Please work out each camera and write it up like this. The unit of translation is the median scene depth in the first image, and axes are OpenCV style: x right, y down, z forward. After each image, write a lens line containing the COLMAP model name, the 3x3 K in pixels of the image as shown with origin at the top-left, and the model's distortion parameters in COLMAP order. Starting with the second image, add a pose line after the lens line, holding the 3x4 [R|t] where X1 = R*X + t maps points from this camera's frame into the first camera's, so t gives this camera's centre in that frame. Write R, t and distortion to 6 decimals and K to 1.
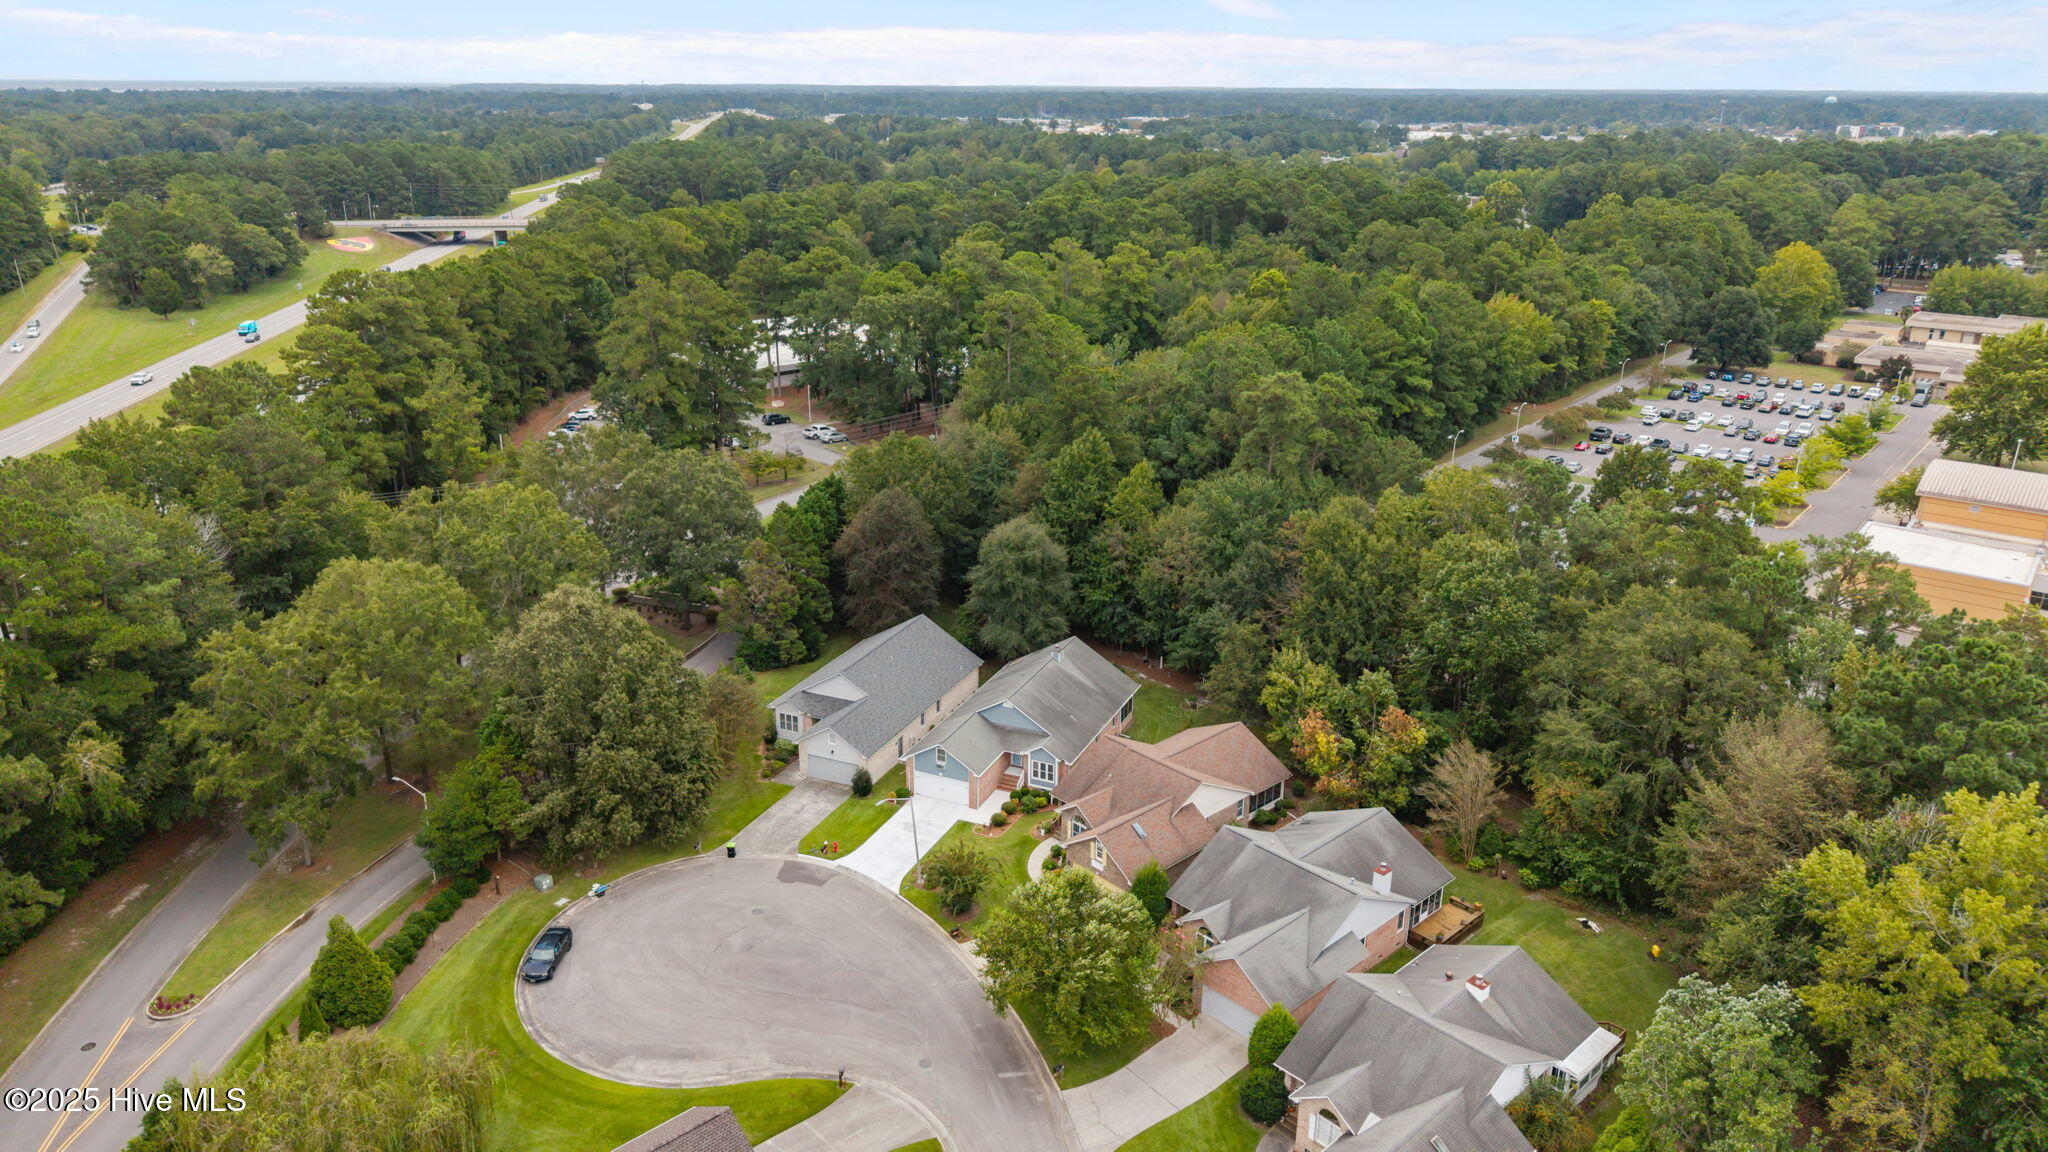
lens RADIAL K [[1354.7, 0, 1025.0], [0, 1354.7, 586.5], [0, 0, 1]] dist [0.035872, -0.048477]
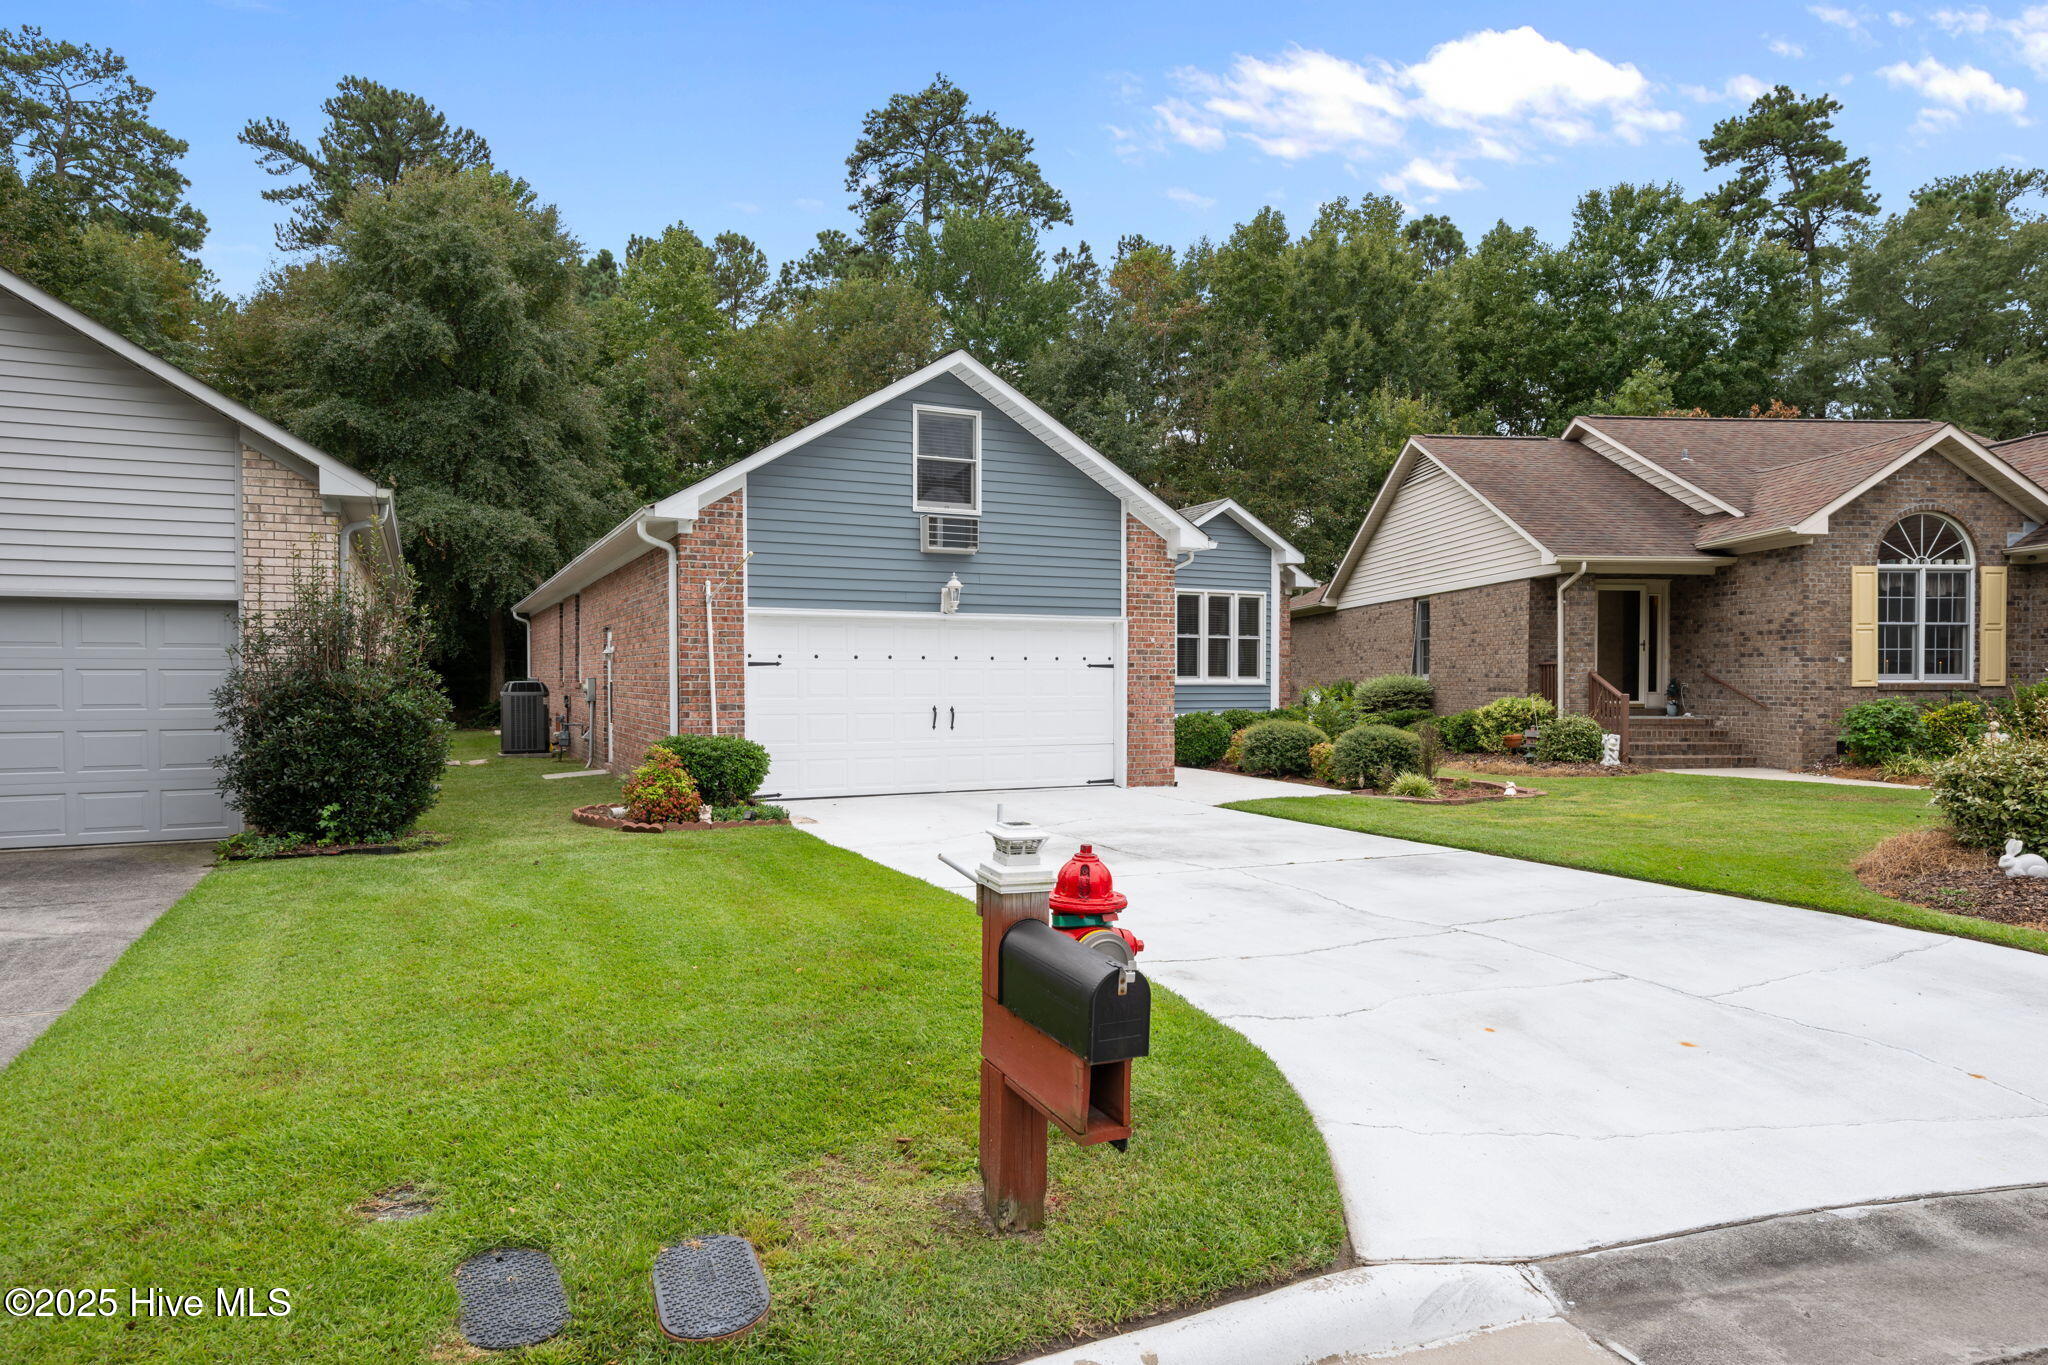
lens RADIAL K [[1228.7, 0, 1028.9], [0, 1228.7, 692.3], [0, 0, 1]] dist [-0.016196, 0.009429]
pose [[0.640462, -0.018876, 0.767758, -0.108032], [0.270821, 0.941029, -0.202783, 0.120099], [-0.718655, 0.337800, 0.607805, 0.615416]]
